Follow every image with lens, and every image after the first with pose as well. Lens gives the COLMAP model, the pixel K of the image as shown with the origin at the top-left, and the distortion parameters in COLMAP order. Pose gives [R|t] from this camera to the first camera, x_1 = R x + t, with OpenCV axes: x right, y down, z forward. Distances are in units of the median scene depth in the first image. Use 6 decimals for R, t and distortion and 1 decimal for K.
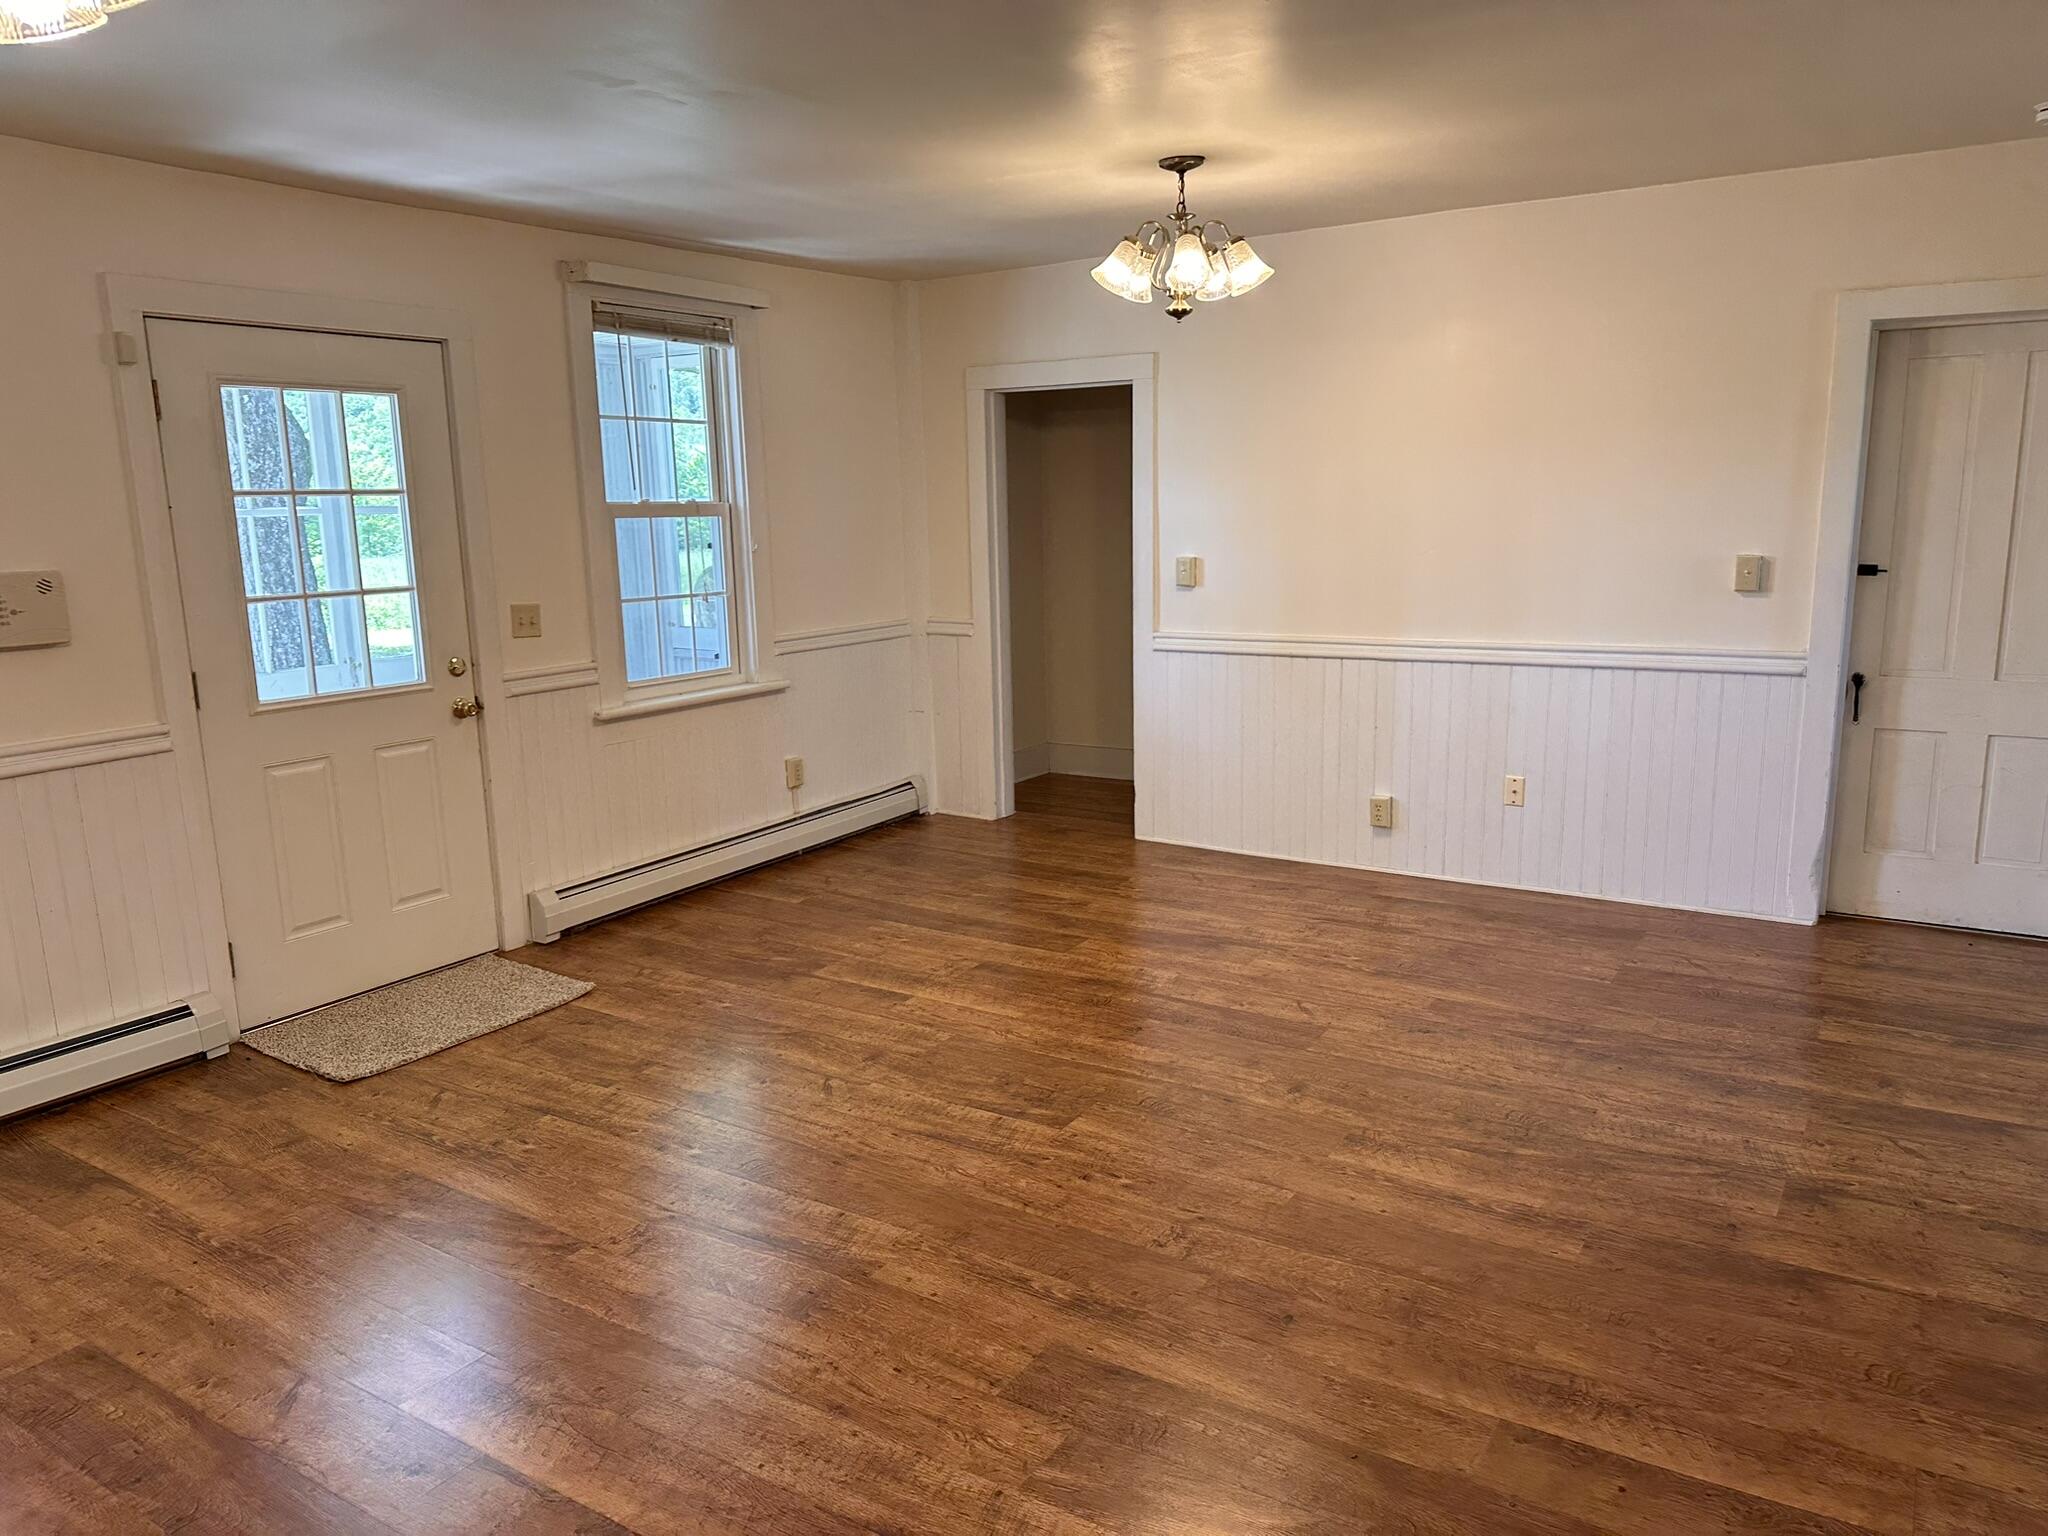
lens RADIAL K [[1432.4, 0, 1018.9], [0, 1432.4, 758.0], [0, 0, 1]] dist [0.029026, -0.035695]
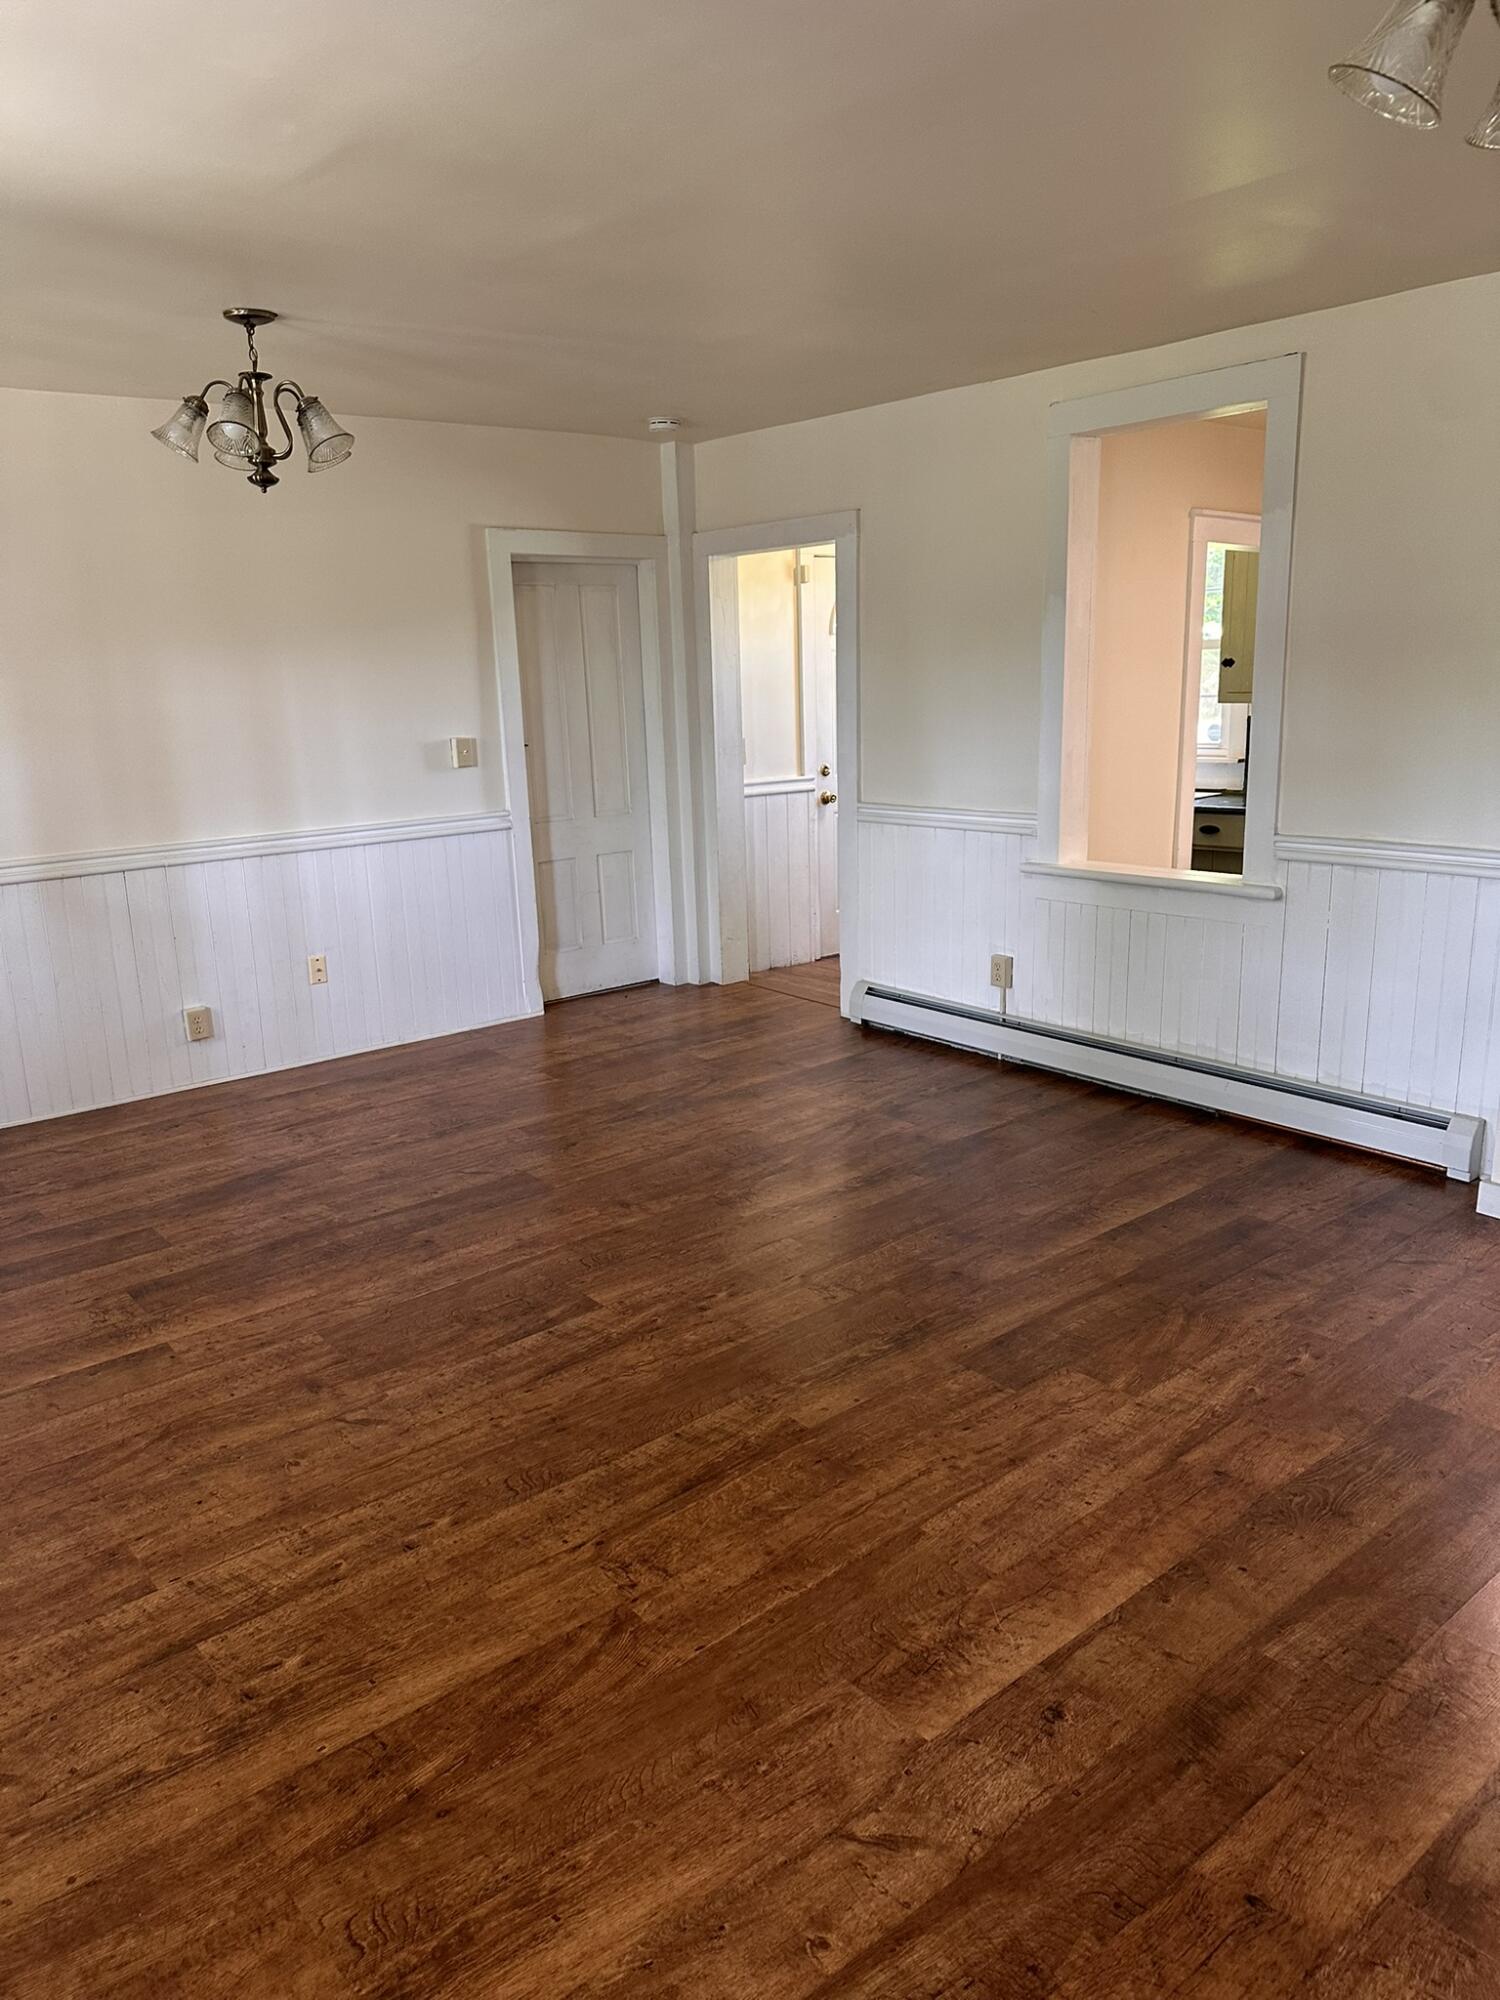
lens RADIAL K [[1398.8, 0, 745.7], [0, 1398.8, 1006.3], [0, 0, 1]] dist [0.029026, -0.035695]
pose [[0.293672, -0.218600, 0.930576, -0.681426], [0.197963, 0.966304, 0.164520, -0.075367], [-0.935183, 0.135905, 0.327051, 0.459212]]
